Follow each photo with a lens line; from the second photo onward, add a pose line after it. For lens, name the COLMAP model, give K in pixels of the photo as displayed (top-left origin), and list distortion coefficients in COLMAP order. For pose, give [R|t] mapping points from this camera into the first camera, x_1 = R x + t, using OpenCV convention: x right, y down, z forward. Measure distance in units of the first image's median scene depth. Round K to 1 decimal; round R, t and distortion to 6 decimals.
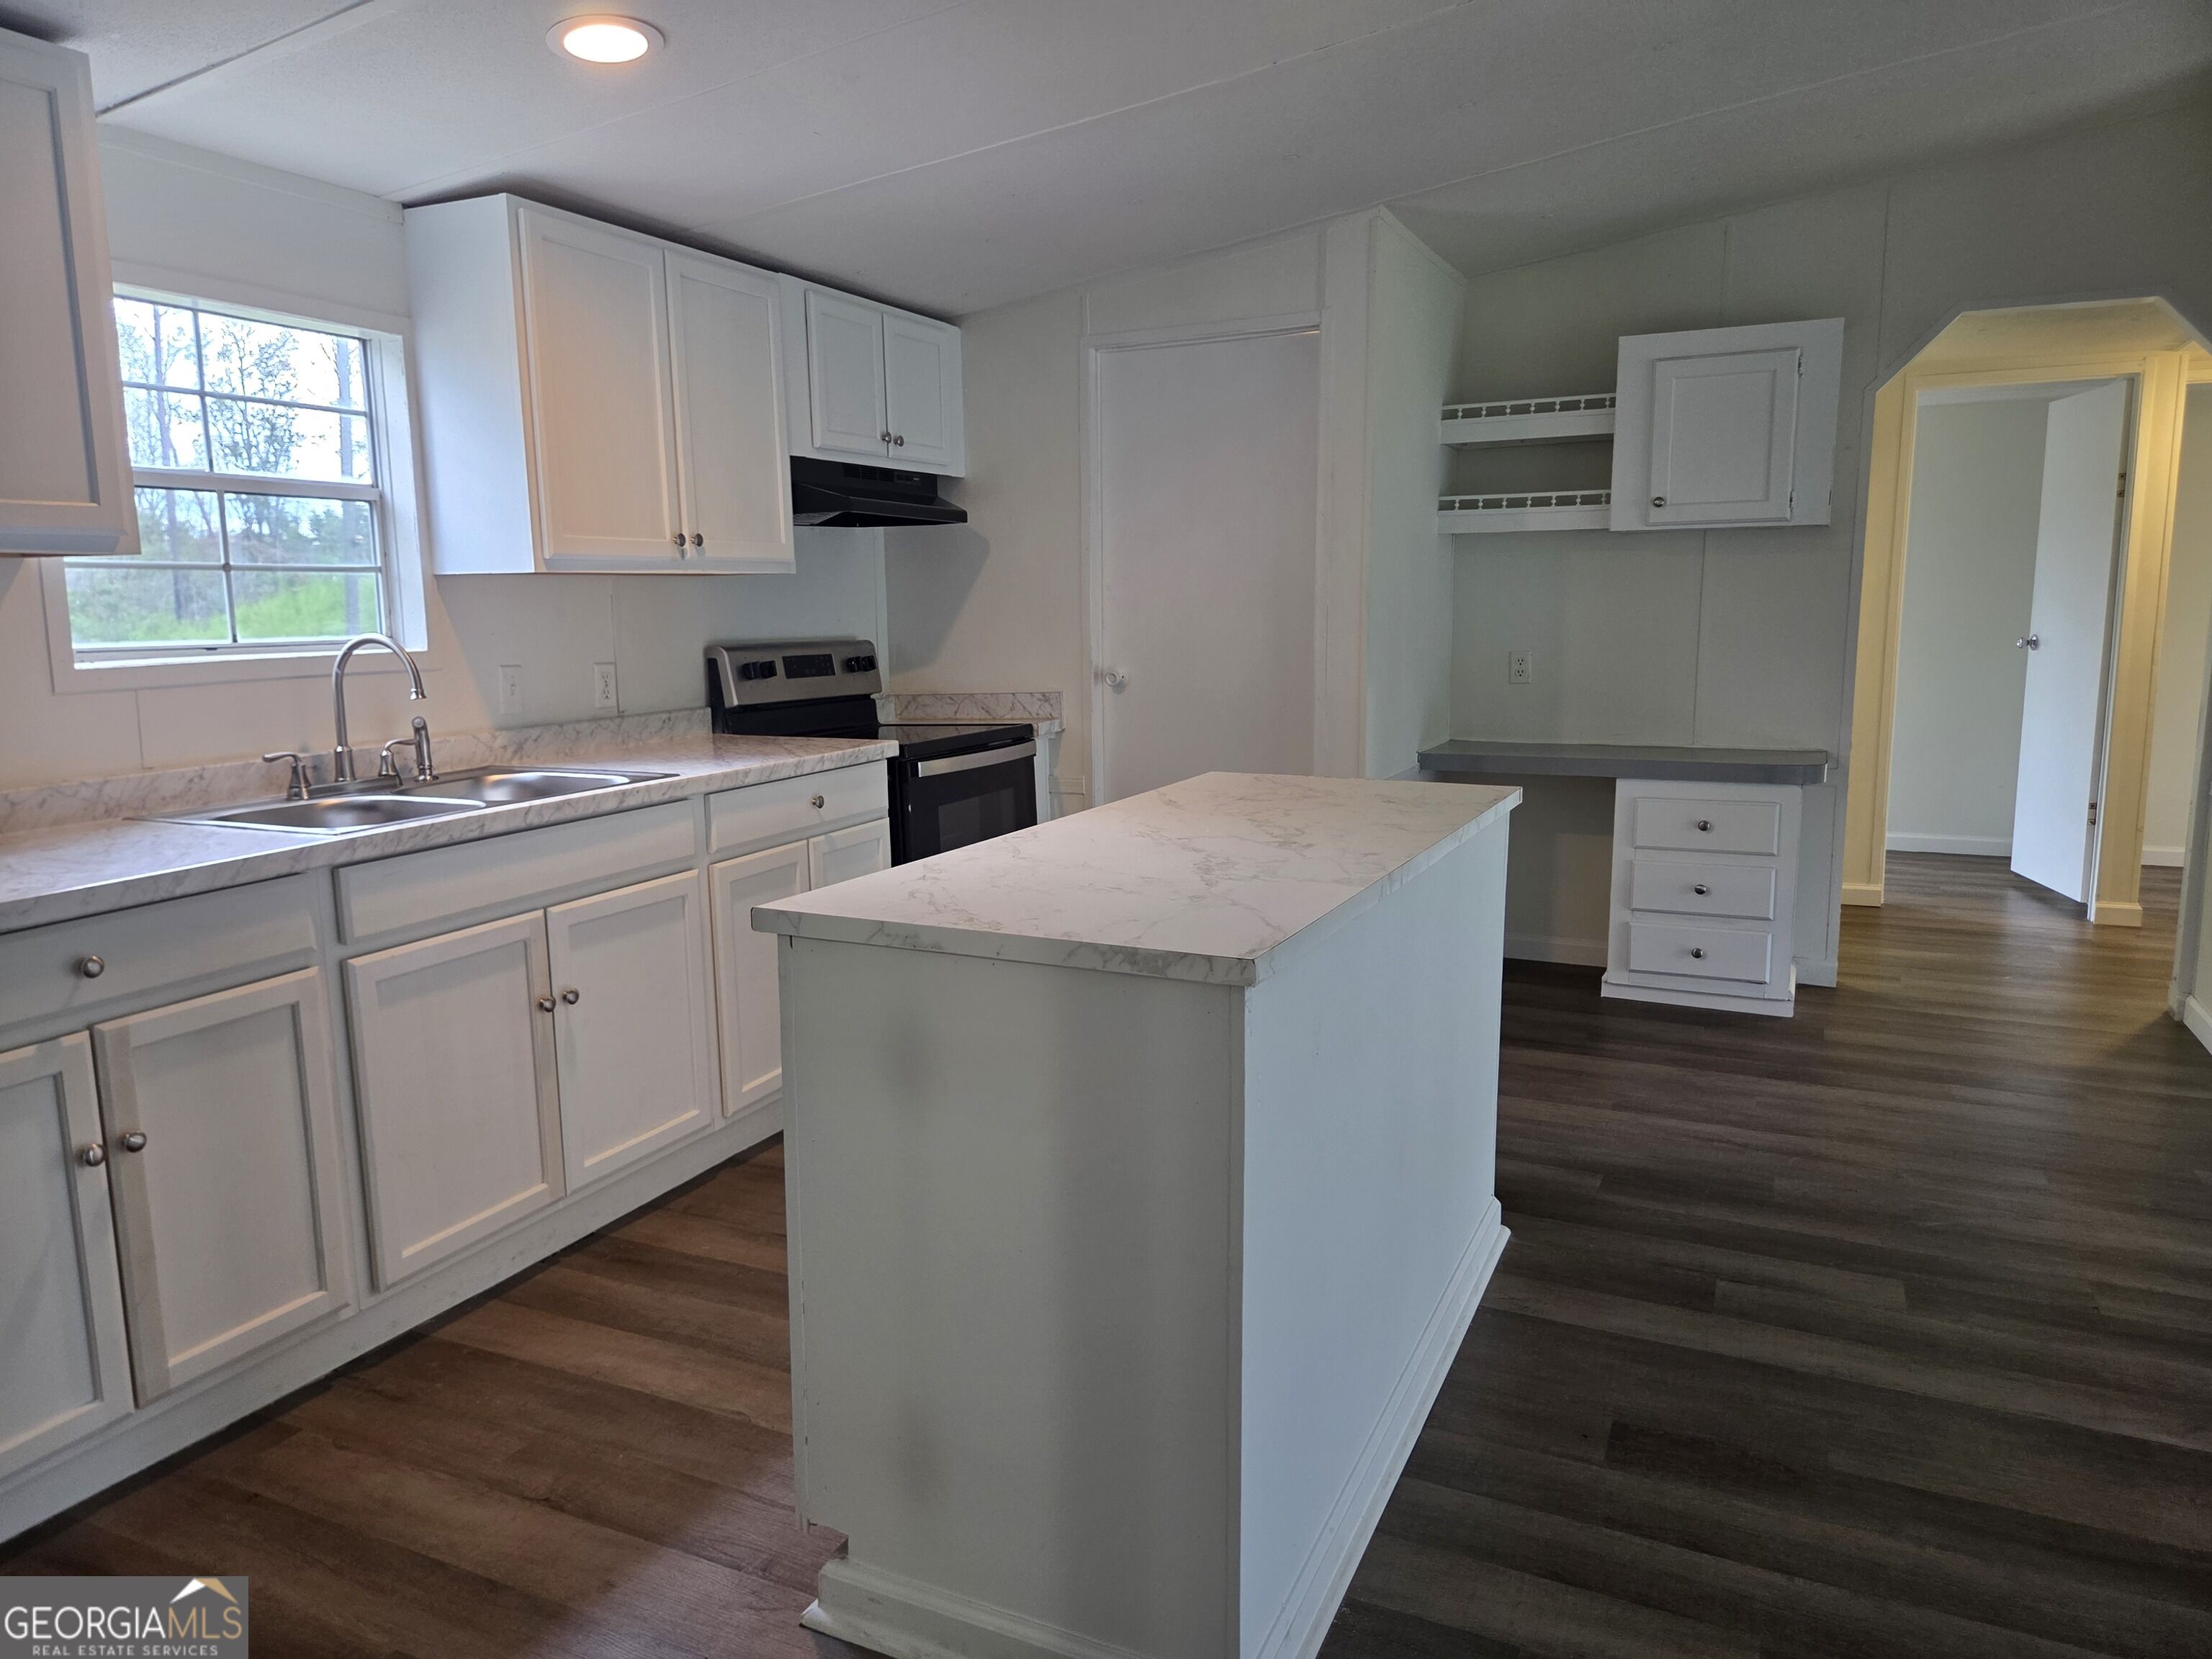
lens RADIAL K [[1489.7, 0, 1098.2], [0, 1489.7, 838.8], [0, 0, 1]] dist [0.054007, -0.045843]
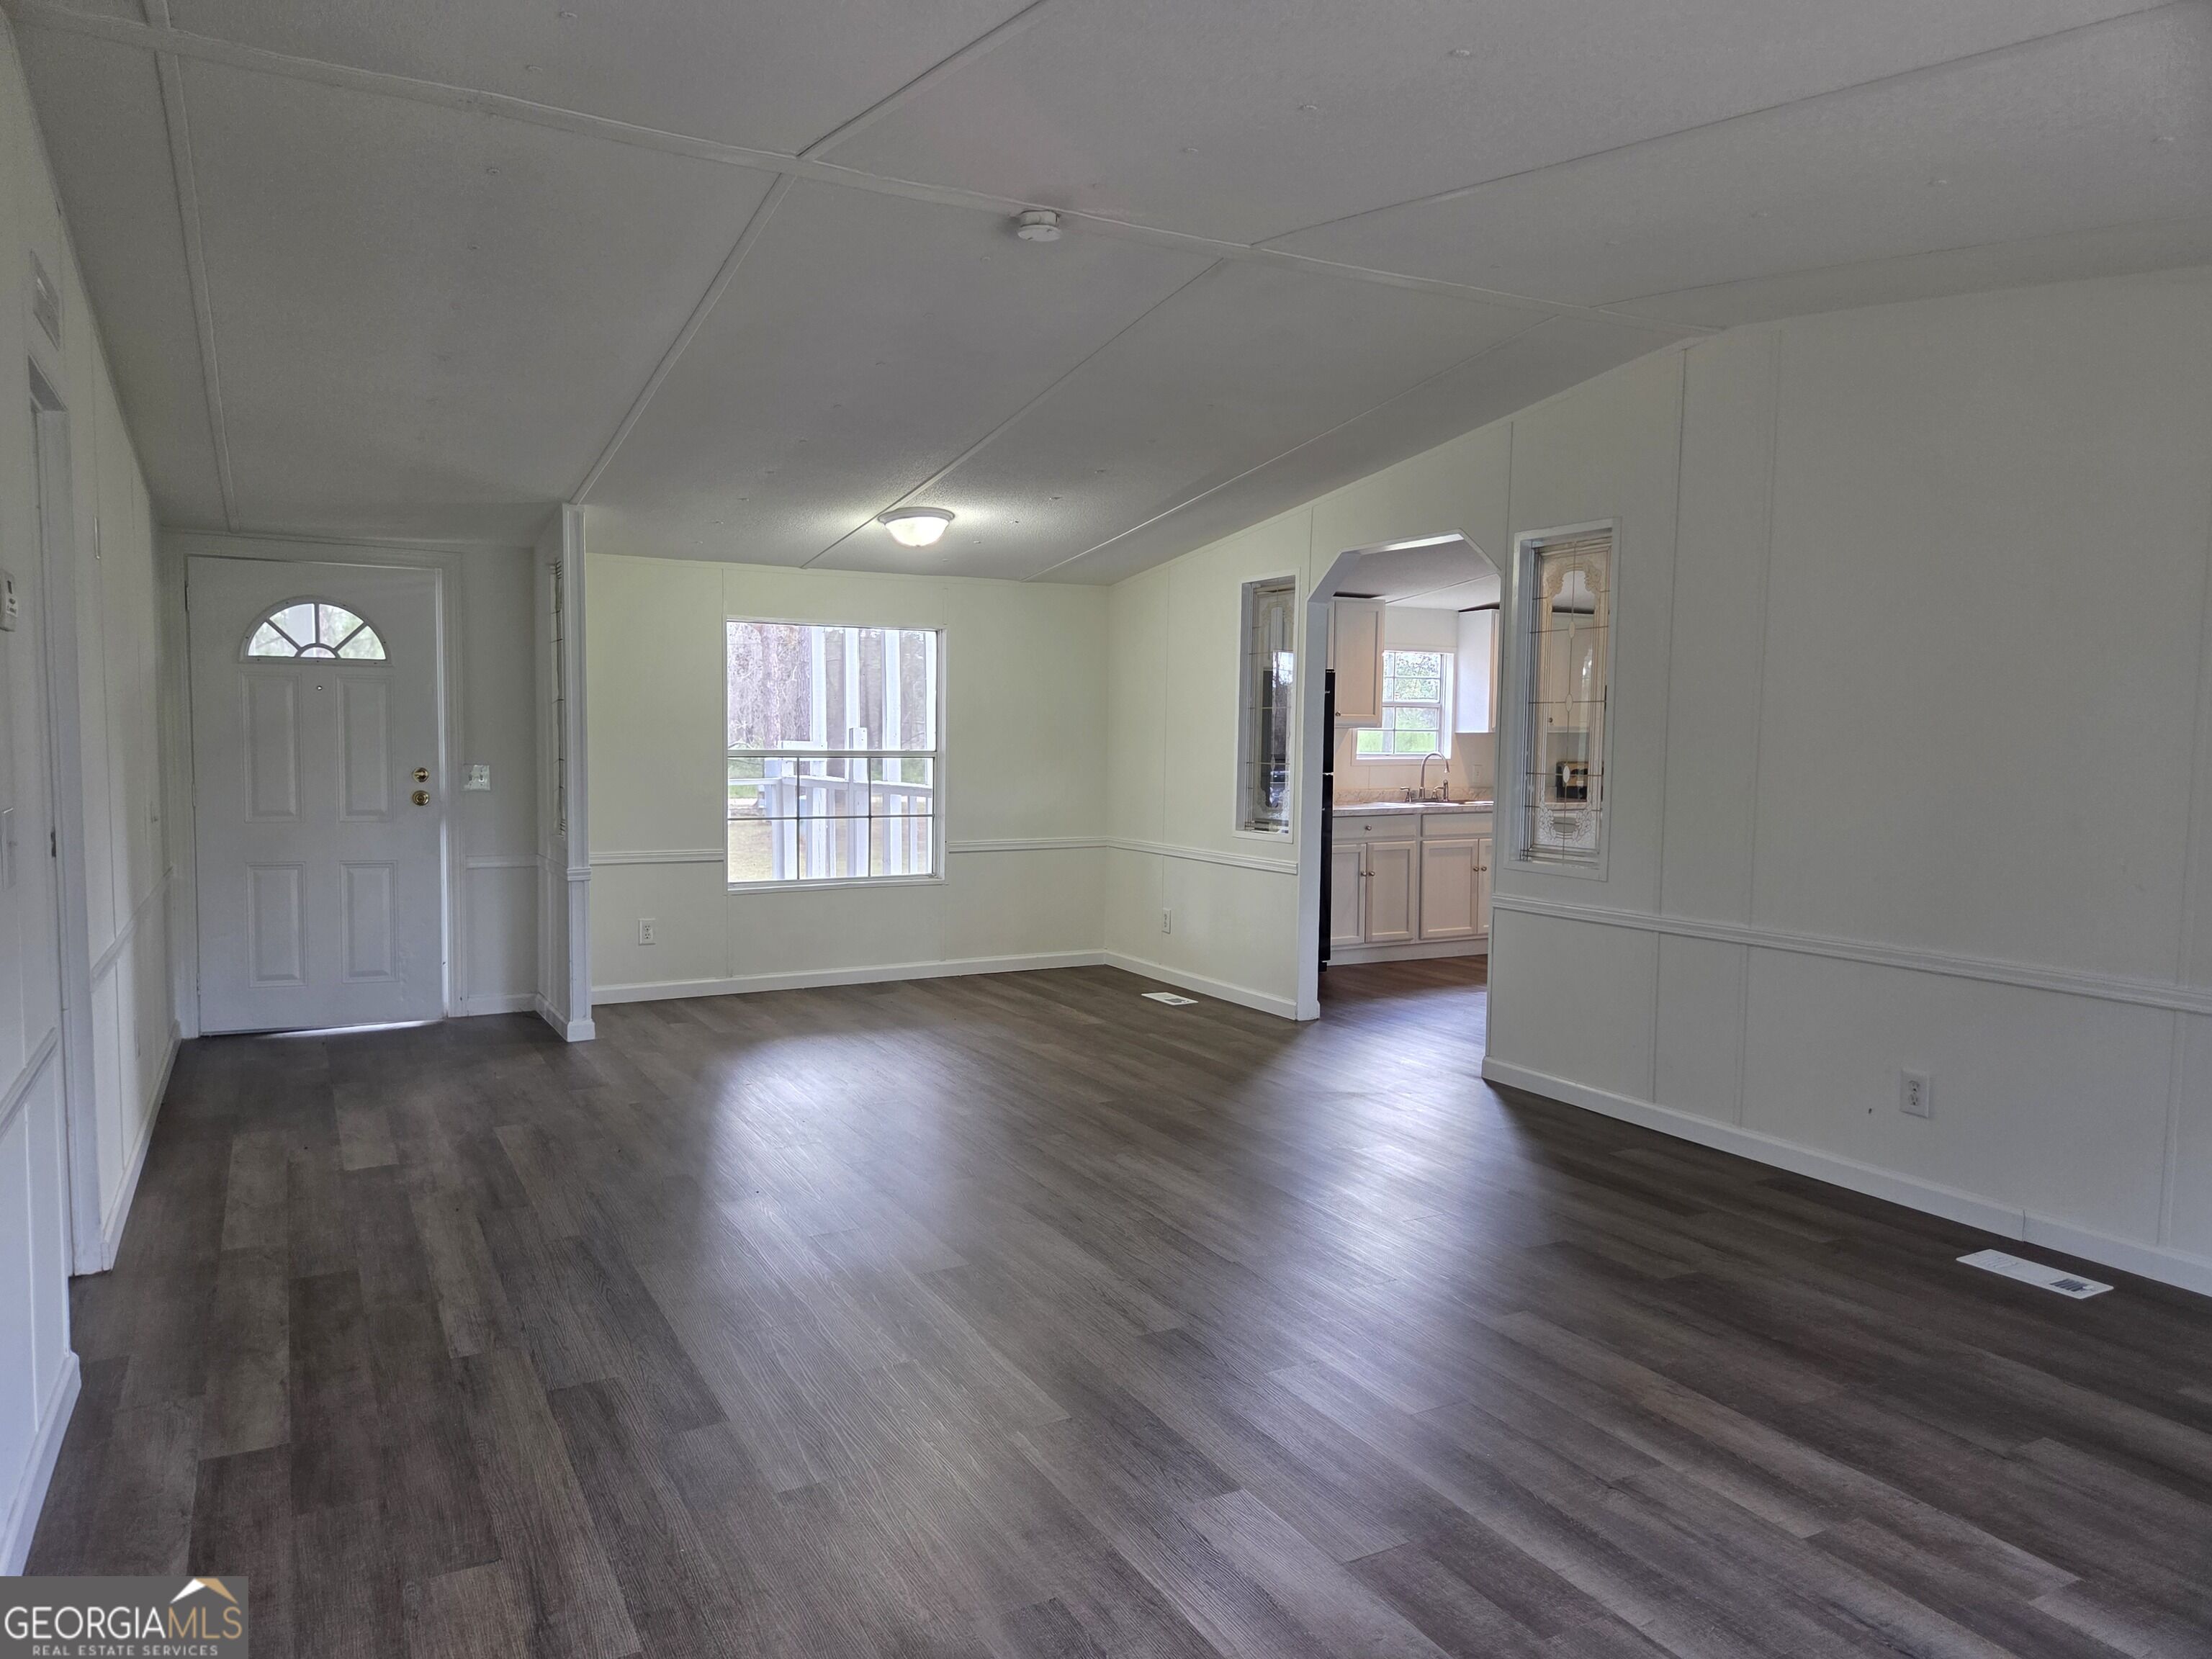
lens RADIAL K [[1489.7, 0, 1103.2], [0, 1489.7, 839.9], [0, 0, 1]] dist [0.054007, -0.045843]
pose [[0.804245, 0.054920, -0.591755, 0.872205], [-0.110794, 0.992120, -0.058501, 0.327610], [0.583879, 0.112612, 0.803992, -2.020976]]
